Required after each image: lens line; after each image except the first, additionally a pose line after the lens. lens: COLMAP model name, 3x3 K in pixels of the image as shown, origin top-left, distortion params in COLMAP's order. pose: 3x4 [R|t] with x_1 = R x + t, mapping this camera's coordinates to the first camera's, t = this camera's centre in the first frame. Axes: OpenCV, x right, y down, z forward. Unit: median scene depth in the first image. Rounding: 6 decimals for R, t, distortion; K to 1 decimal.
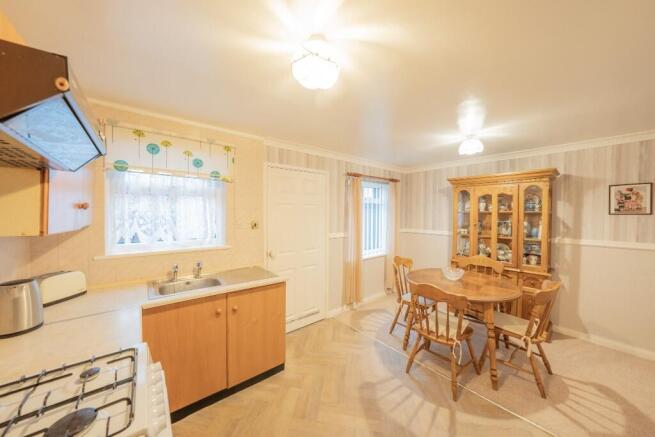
lens RADIAL K [[224.5, 0, 328.8], [0, 224.5, 217.4], [0, 0, 1]] dist [-0.016661, 0.000543]
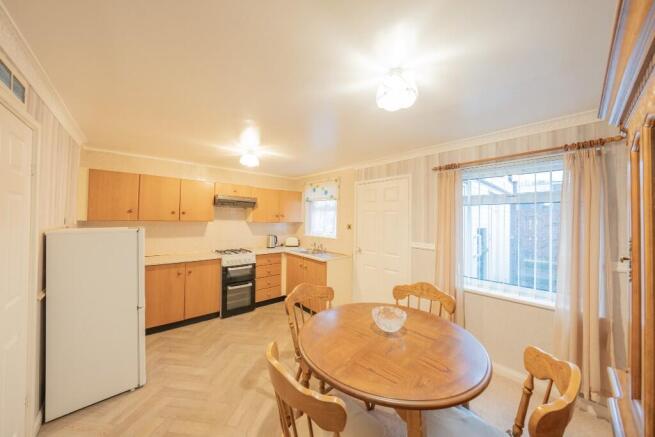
lens RADIAL K [[224.5, 0, 325.7], [0, 224.5, 218.7], [0, 0, 1]] dist [-0.016661, 0.000543]
pose [[0.027696, -0.009782, -0.999569, 0.931618], [-0.043484, 0.998994, -0.010982, 0.003931], [0.998670, 0.043769, 0.027242, 0.659081]]
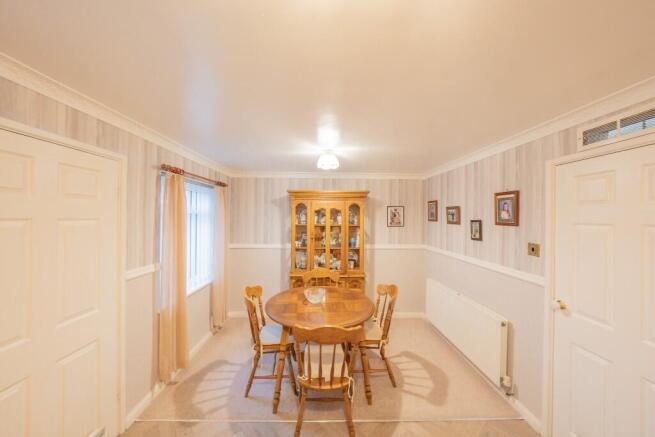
lens RADIAL K [[224.5, 0, 324.9], [0, 224.5, 218.3], [0, 0, 1]] dist [-0.016661, 0.000543]
pose [[0.634277, -0.000050, 0.773106, -0.111649], [0.012647, 0.999867, -0.010311, -0.046847], [-0.773002, 0.016318, 0.634193, 0.311062]]
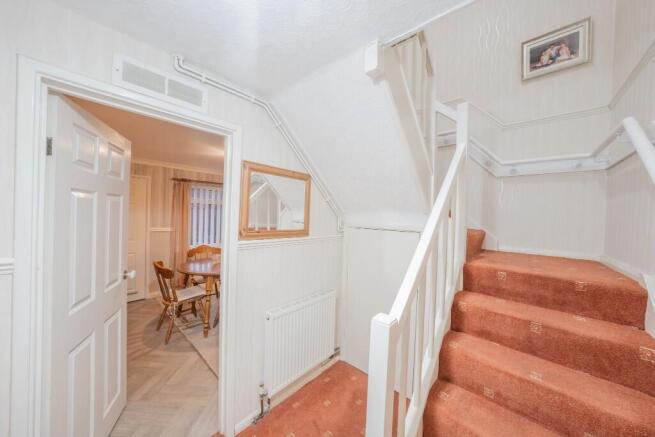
lens RADIAL K [[224.5, 0, 325.2], [0, 224.5, 215.7], [0, 0, 1]] dist [-0.016661, 0.000543]
pose [[0.993182, 0.019540, 0.114924, 0.836480], [-0.016705, 0.999533, -0.025588, 0.023674], [-0.115370, 0.023493, 0.993045, -0.313800]]
